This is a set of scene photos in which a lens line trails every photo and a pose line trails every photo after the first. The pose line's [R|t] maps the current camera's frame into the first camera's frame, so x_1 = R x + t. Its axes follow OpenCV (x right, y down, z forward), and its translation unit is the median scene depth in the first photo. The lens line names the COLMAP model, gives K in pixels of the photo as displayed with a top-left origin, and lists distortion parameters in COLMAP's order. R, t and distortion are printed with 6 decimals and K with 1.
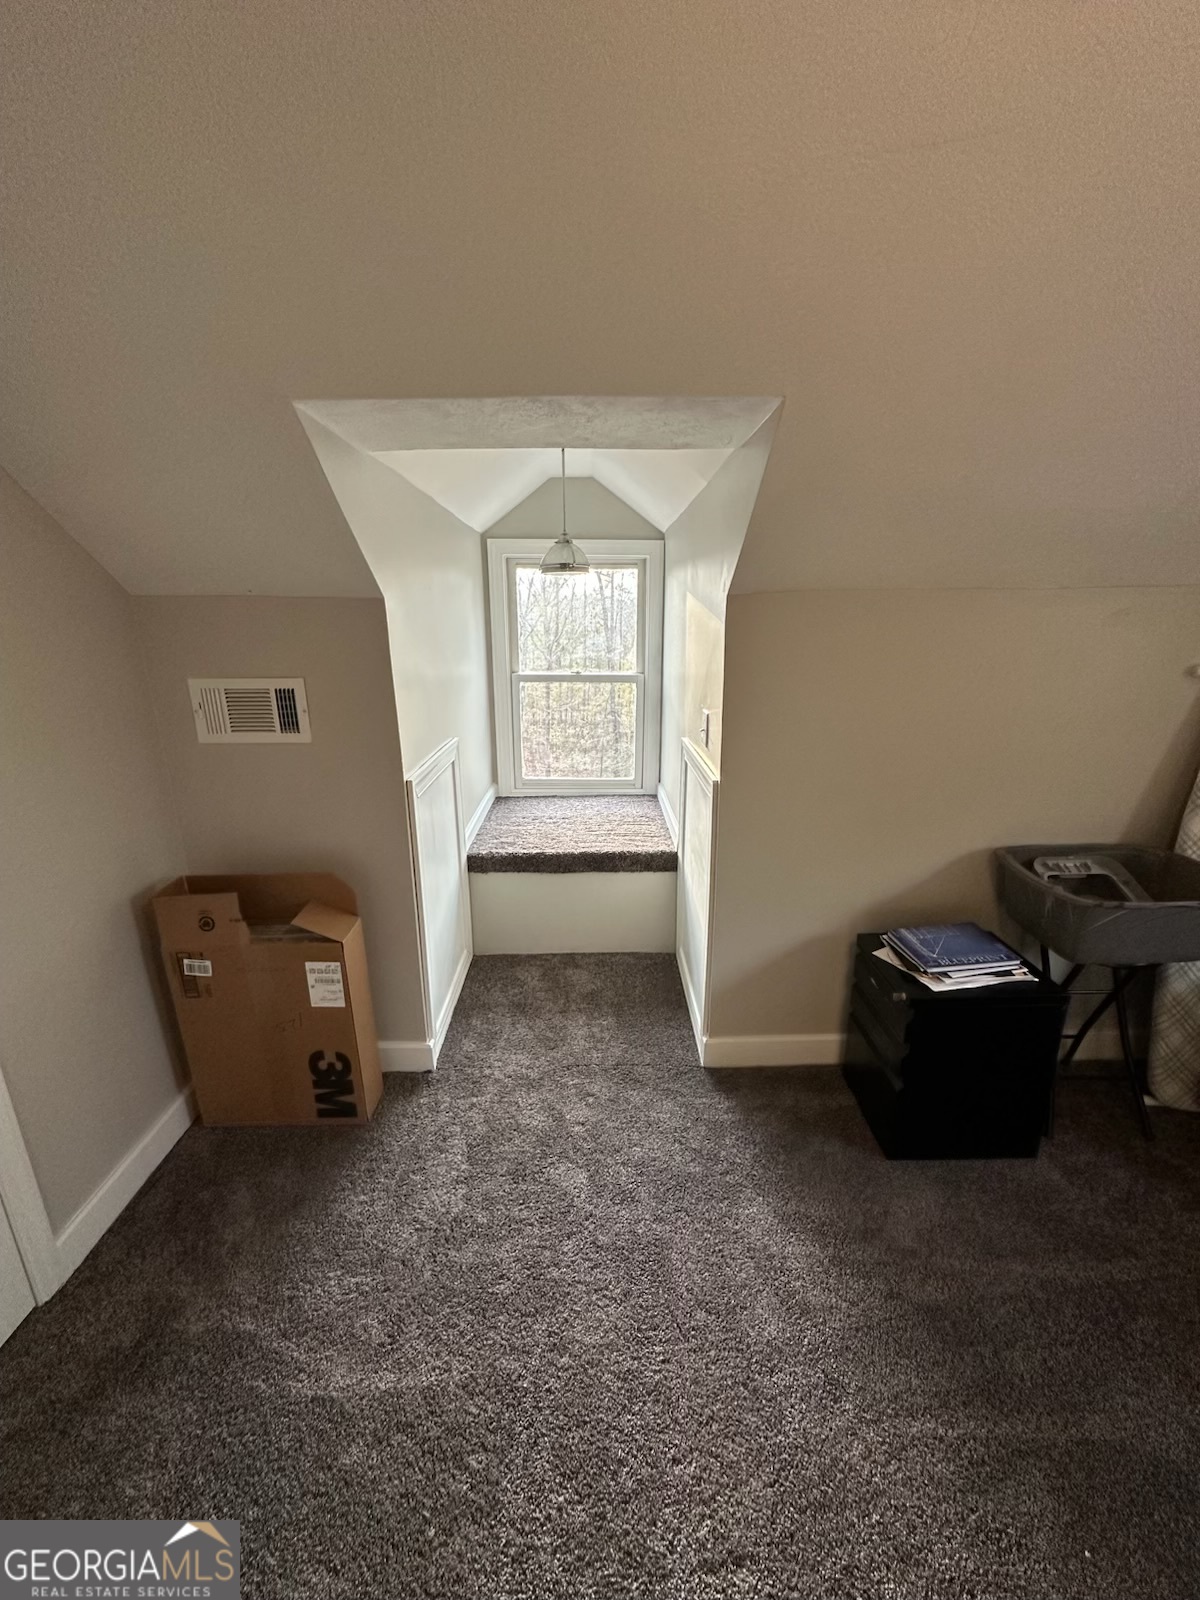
lens RADIAL K [[642.3, 0, 602.5], [0, 642.3, 796.5], [0, 0, 1]] dist [0.000684, 0.000446]
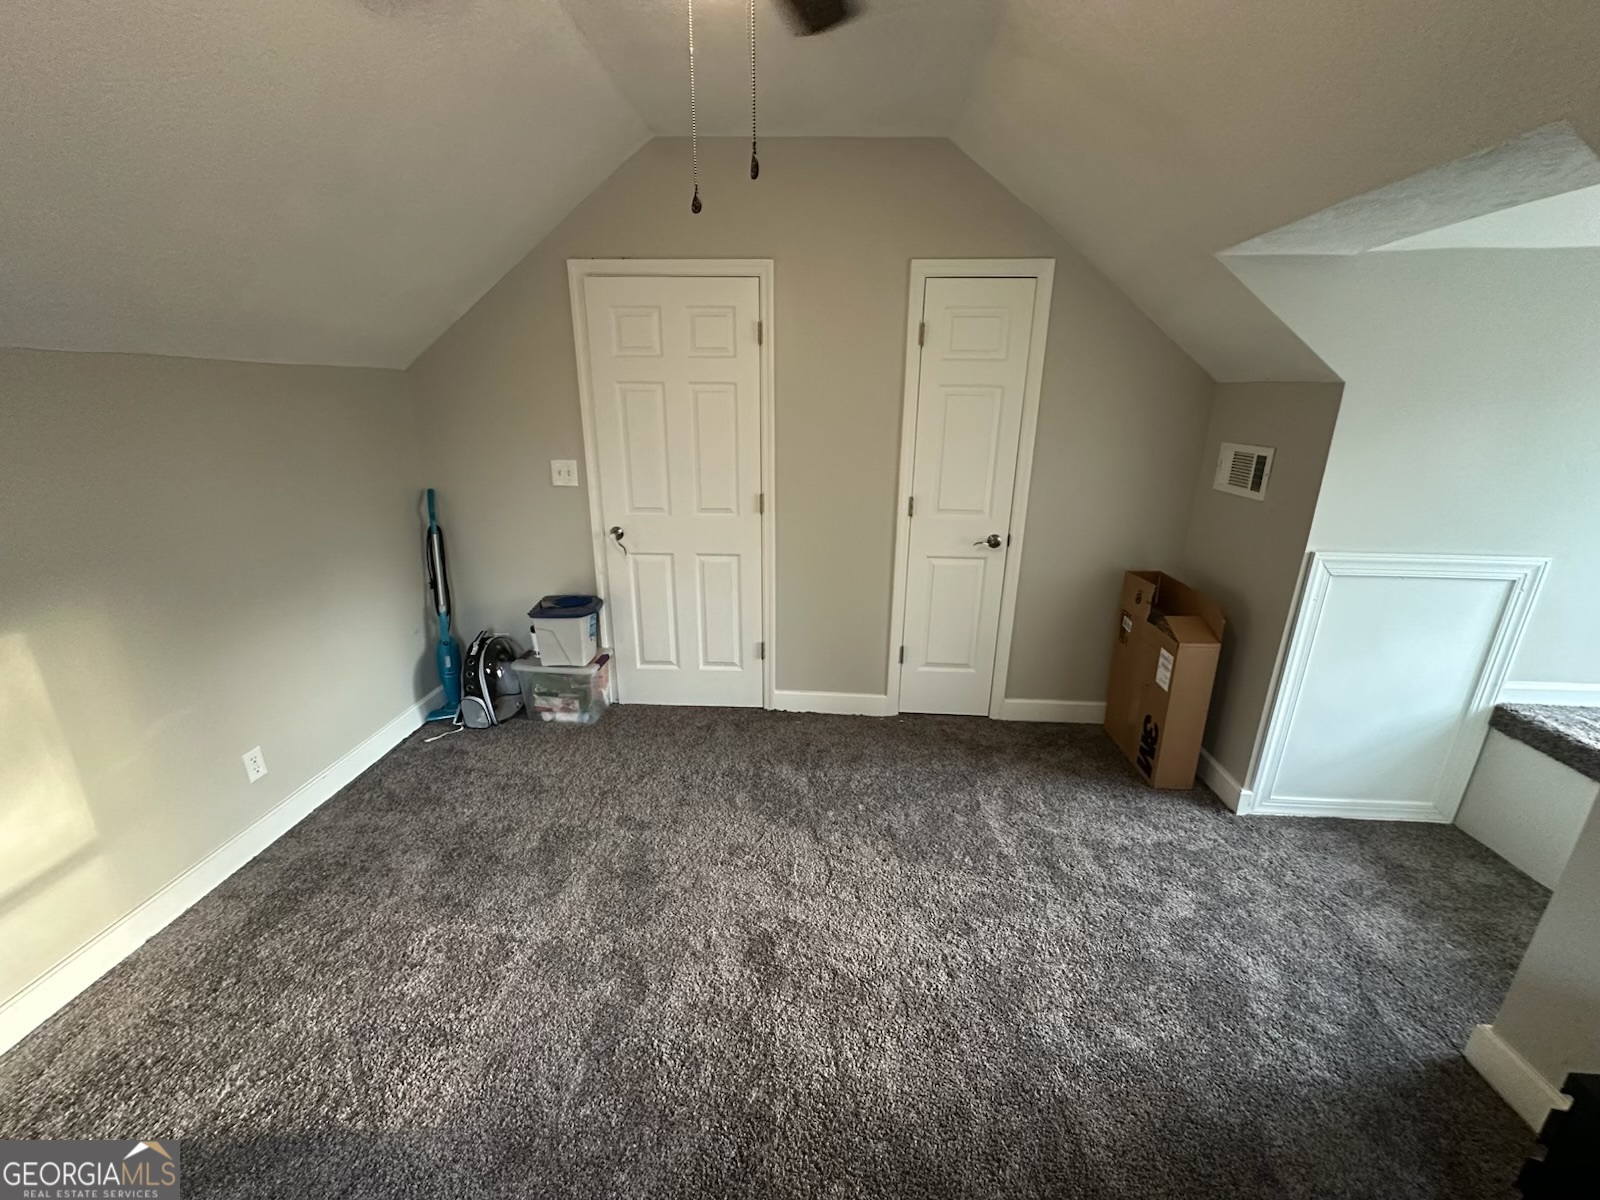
lens RADIAL K [[642.3, 0, 800.3], [0, 642.3, 602.2], [0, 0, 1]] dist [0.000684, 0.000446]
pose [[-0.072664, 0.306200, -0.949190, 0.857525], [-0.280525, 0.907010, 0.314069, -0.047289], [0.957092, 0.289093, 0.019990, 0.186174]]
